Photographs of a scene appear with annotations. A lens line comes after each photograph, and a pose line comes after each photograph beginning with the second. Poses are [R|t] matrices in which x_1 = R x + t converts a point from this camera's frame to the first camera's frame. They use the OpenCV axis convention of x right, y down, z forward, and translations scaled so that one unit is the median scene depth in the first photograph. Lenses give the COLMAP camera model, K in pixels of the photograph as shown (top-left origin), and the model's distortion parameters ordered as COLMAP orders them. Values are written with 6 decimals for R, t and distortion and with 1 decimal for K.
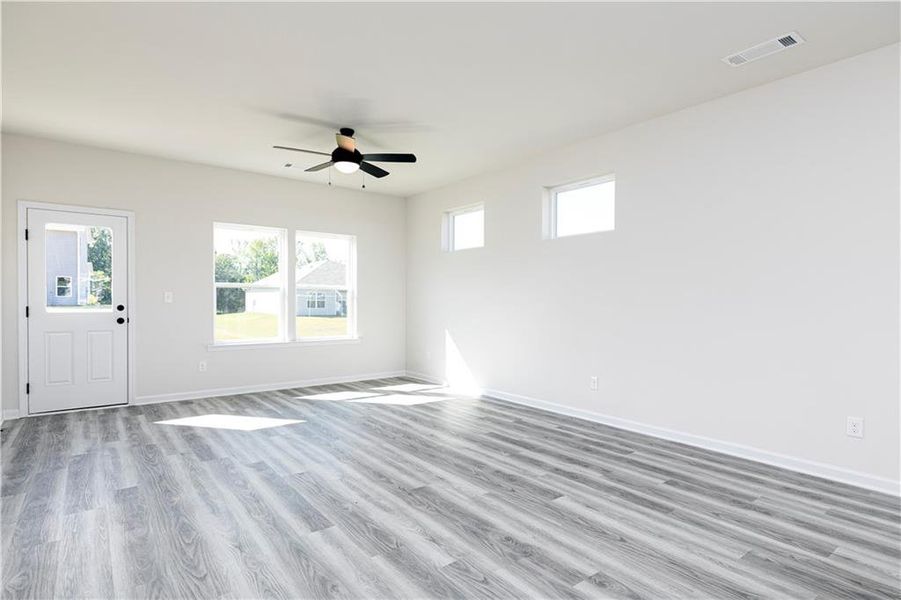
lens RADIAL K [[476.6, 0, 450.2], [0, 476.6, 298.2], [0, 0, 1]] dist [-0.003252, 0.000266]
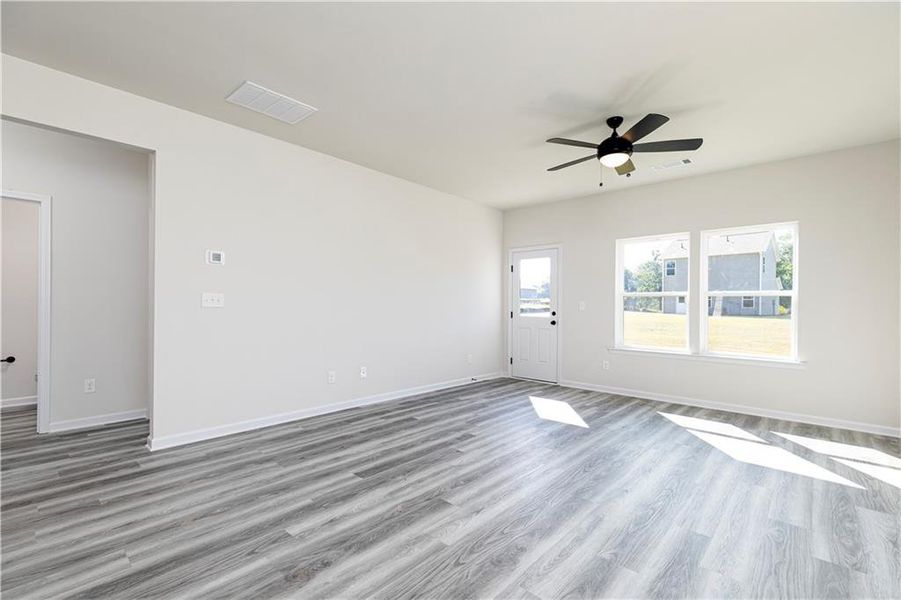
lens RADIAL K [[401.8, 0, 449.1], [0, 401.8, 304.7], [0, 0, 1]] dist [0.003691, -0.000227]
pose [[0.169642, -0.008040, -0.985473, 0.735633], [-0.002772, 0.999959, -0.008636, 0.009254], [0.985502, 0.004197, 0.169612, 0.868525]]
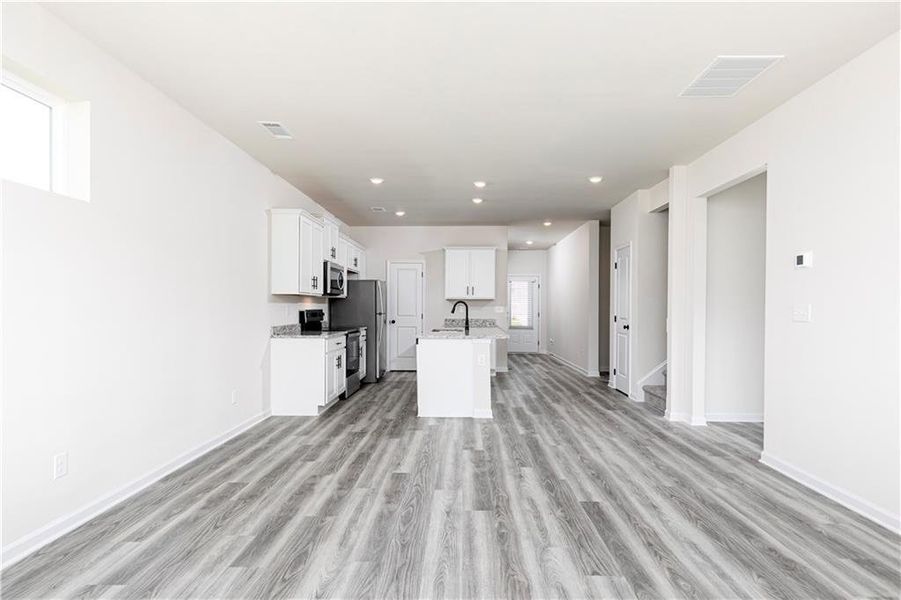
lens RADIAL K [[476.6, 0, 452.8], [0, 476.6, 303.9], [0, 0, 1]] dist [-0.003252, 0.000266]
pose [[-0.779304, -0.006398, 0.626614, -0.629377], [-0.010591, 0.999940, -0.002962, -0.021260], [-0.626557, -0.008945, -0.779325, 1.806429]]
